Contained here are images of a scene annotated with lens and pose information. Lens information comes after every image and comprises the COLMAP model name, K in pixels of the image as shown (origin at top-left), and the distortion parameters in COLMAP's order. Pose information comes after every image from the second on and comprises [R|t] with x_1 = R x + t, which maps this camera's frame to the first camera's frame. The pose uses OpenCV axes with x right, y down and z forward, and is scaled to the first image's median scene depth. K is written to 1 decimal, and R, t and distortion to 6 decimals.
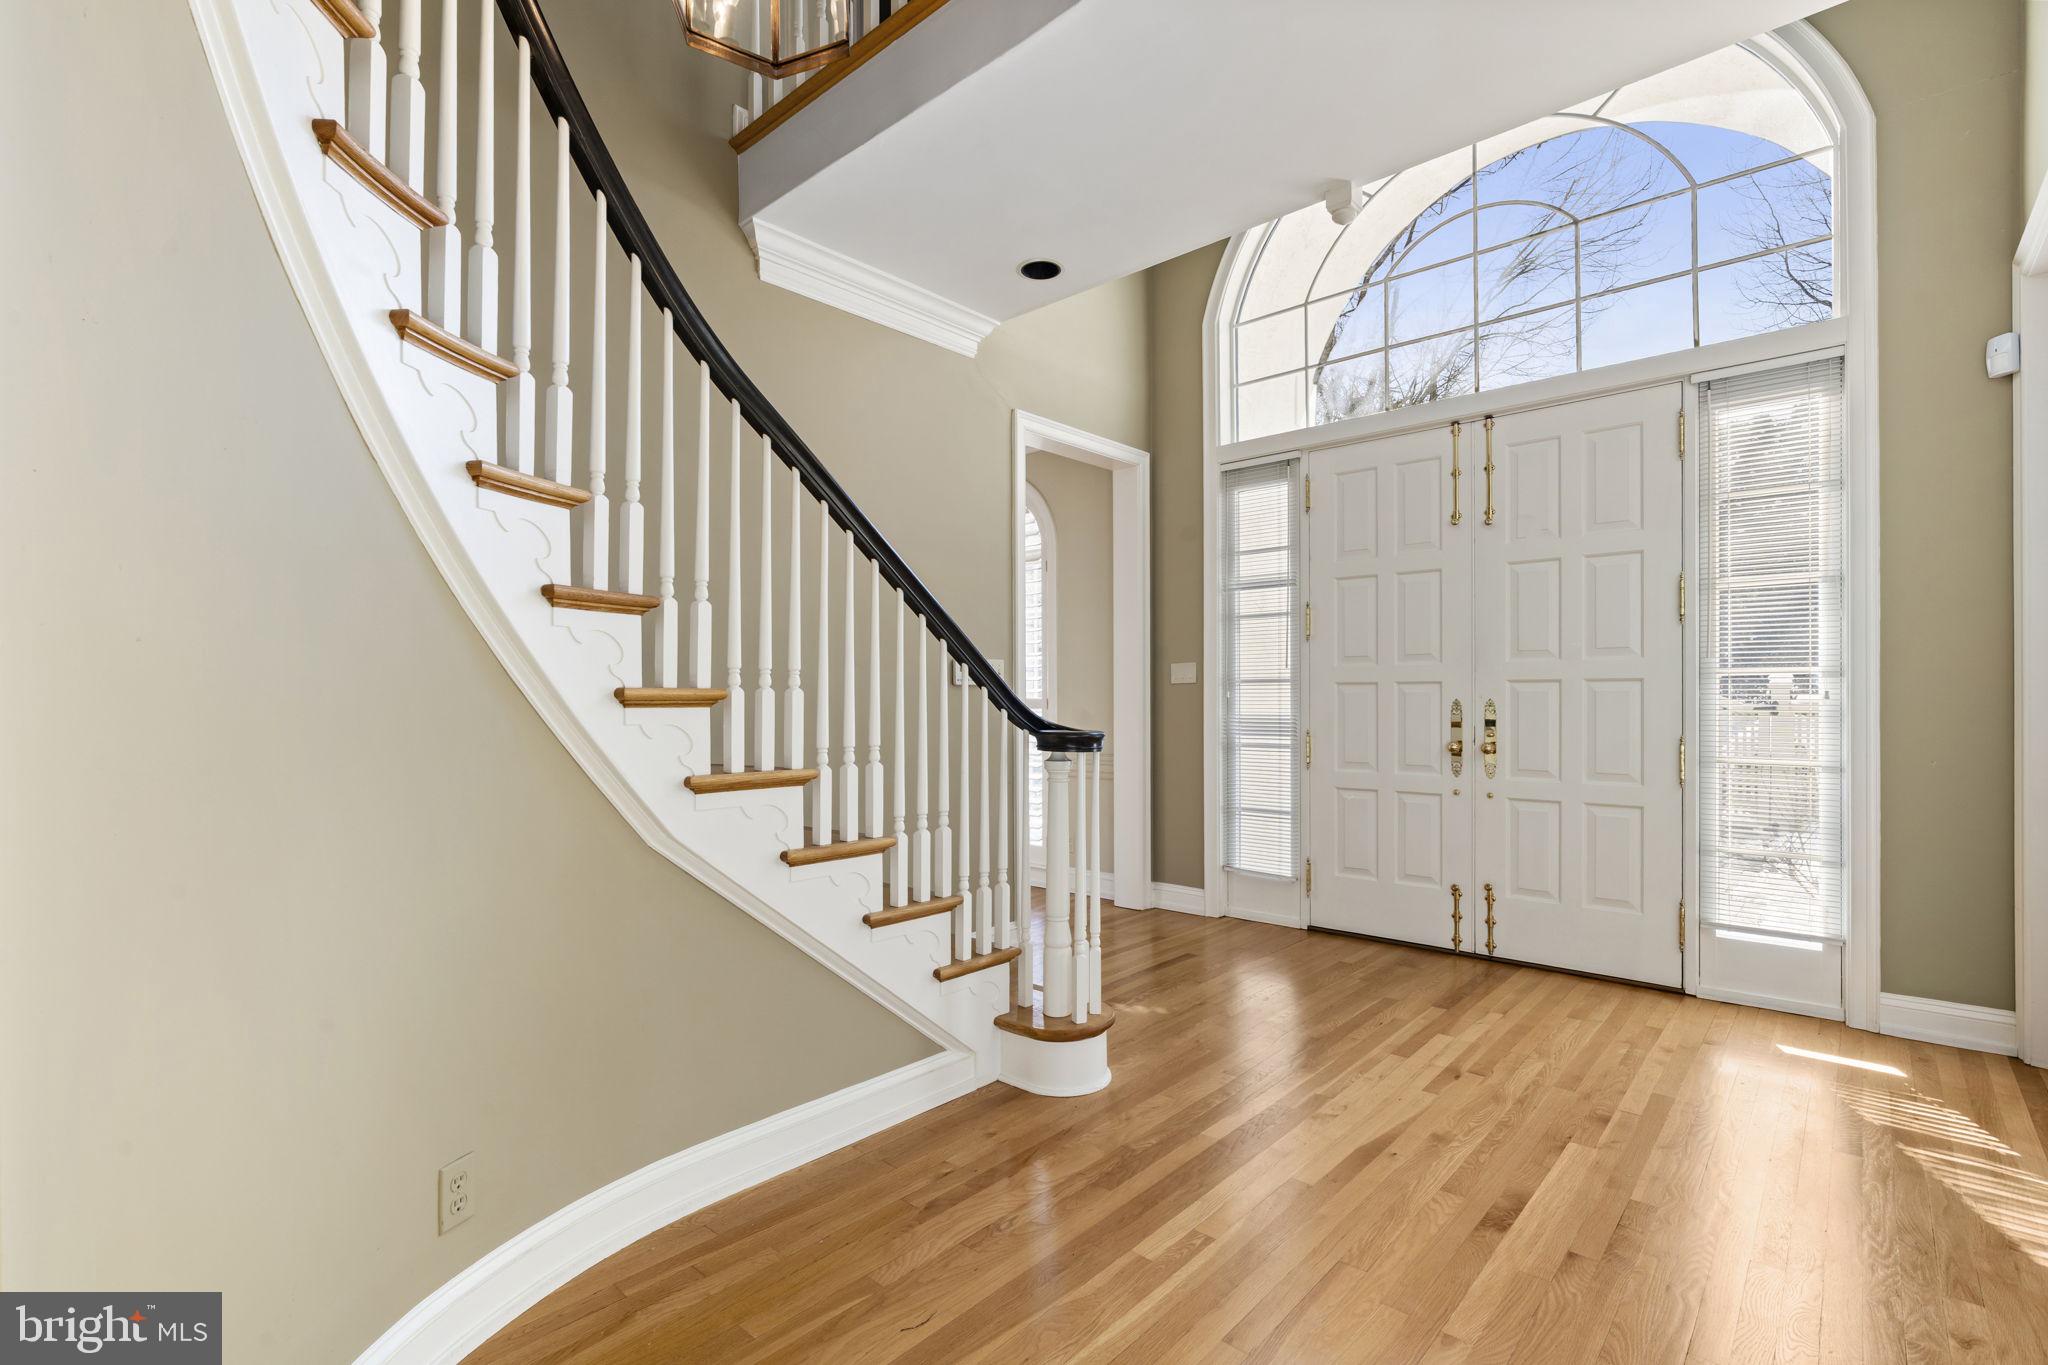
lens RADIAL K [[930.8, 0, 1022.9], [0, 930.8, 686.8], [0, 0, 1]] dist [-0.003202, 0.000658]
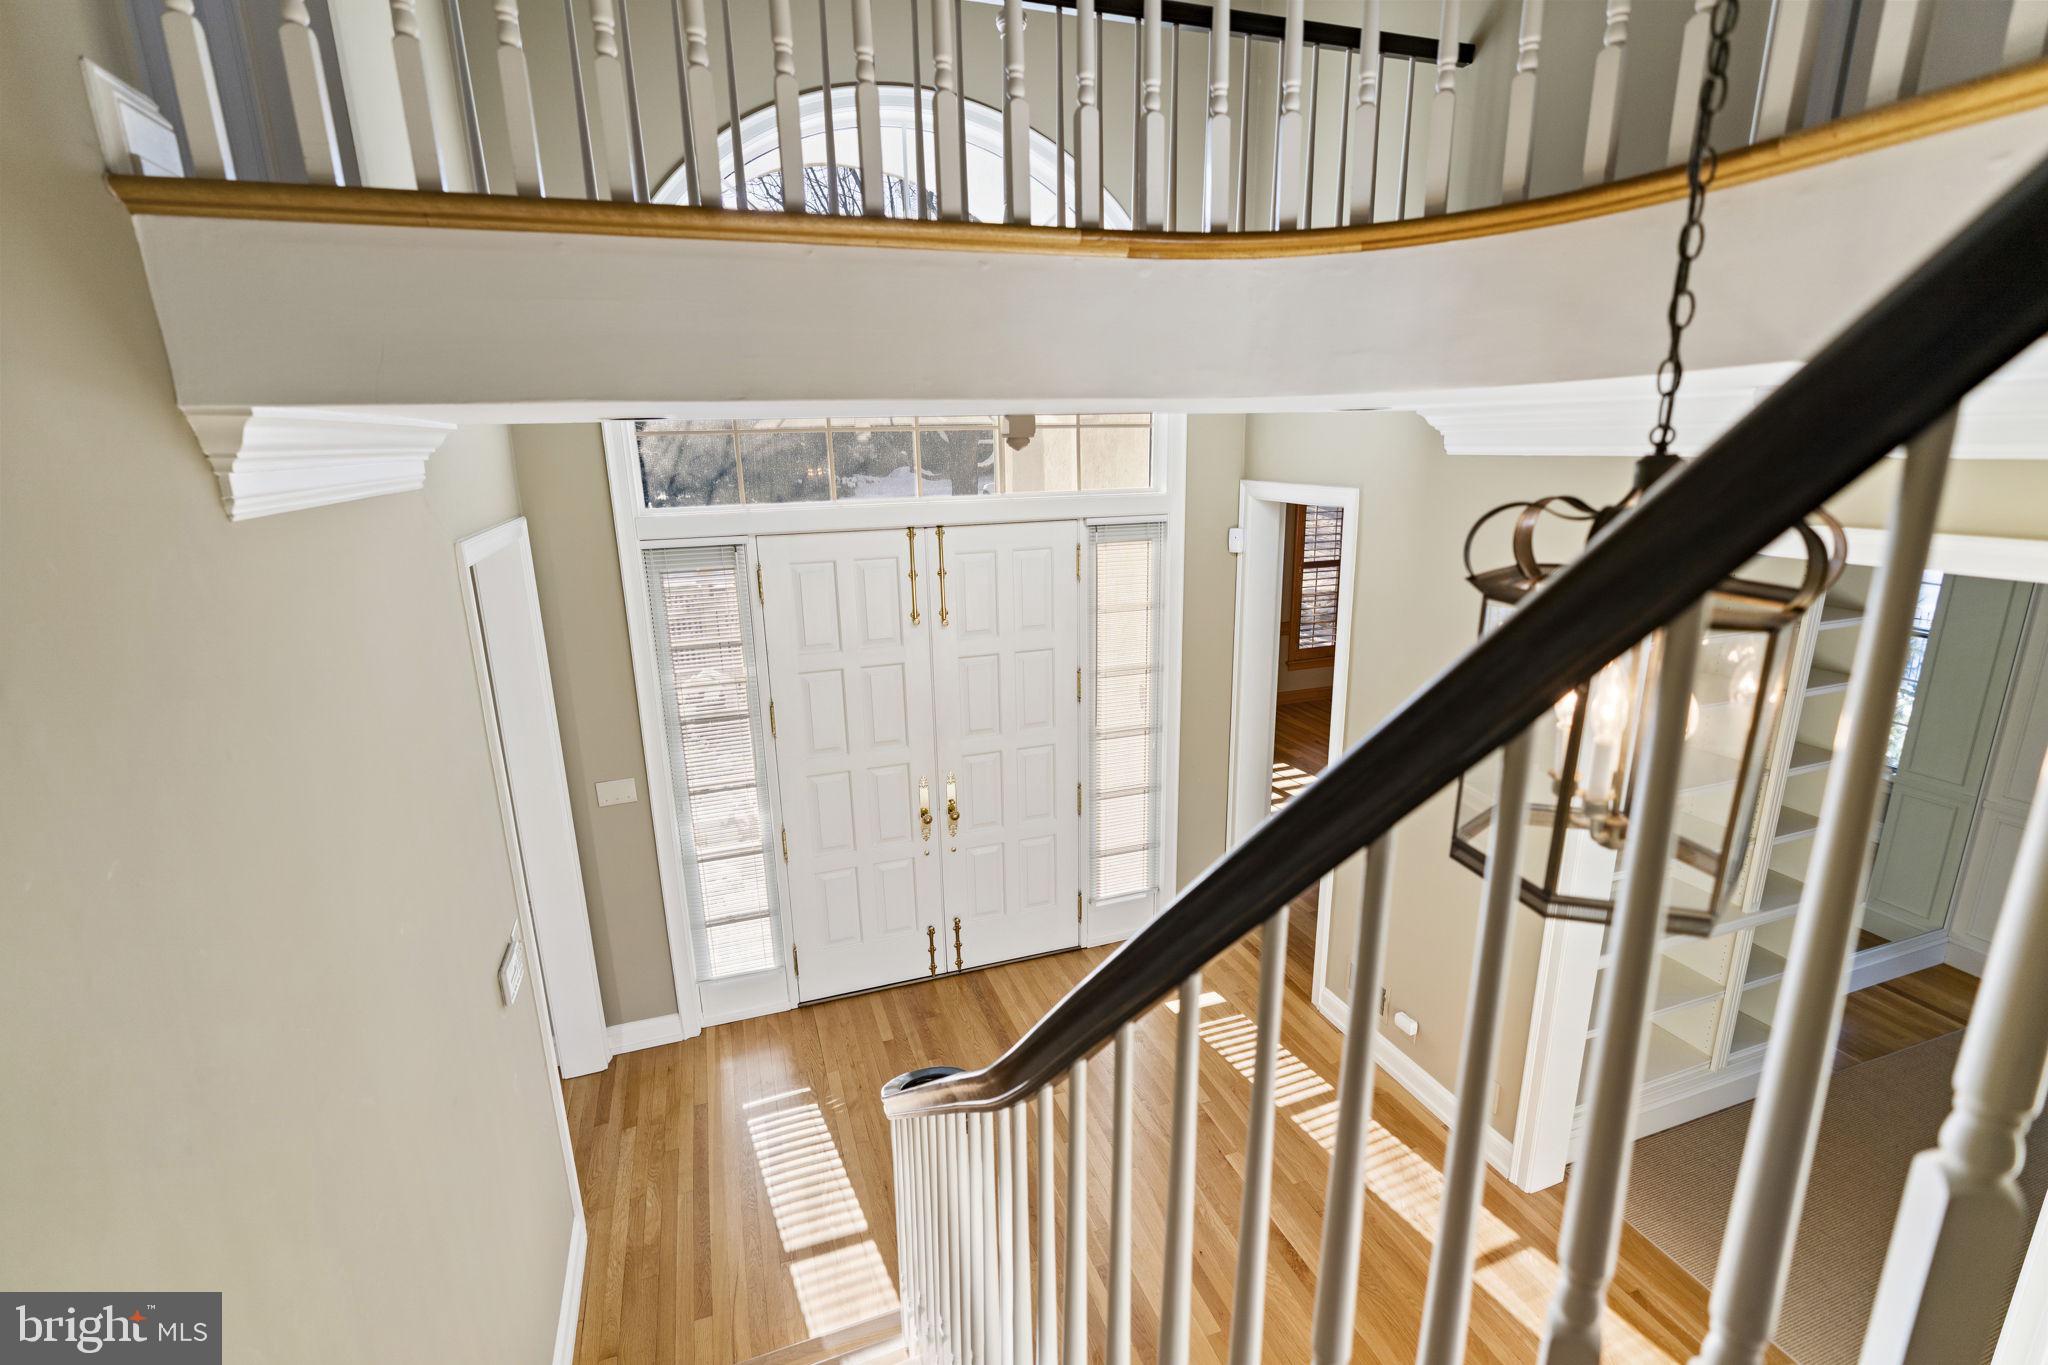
lens RADIAL K [[930.8, 0, 1023.8], [0, 930.8, 682.8], [0, 0, 1]] dist [-0.003202, 0.000658]
pose [[0.476068, -0.236226, 0.847087, -0.395365], [0.009238, 0.964537, 0.263787, -0.386741], [-0.879360, -0.117755, 0.461368, 0.386245]]
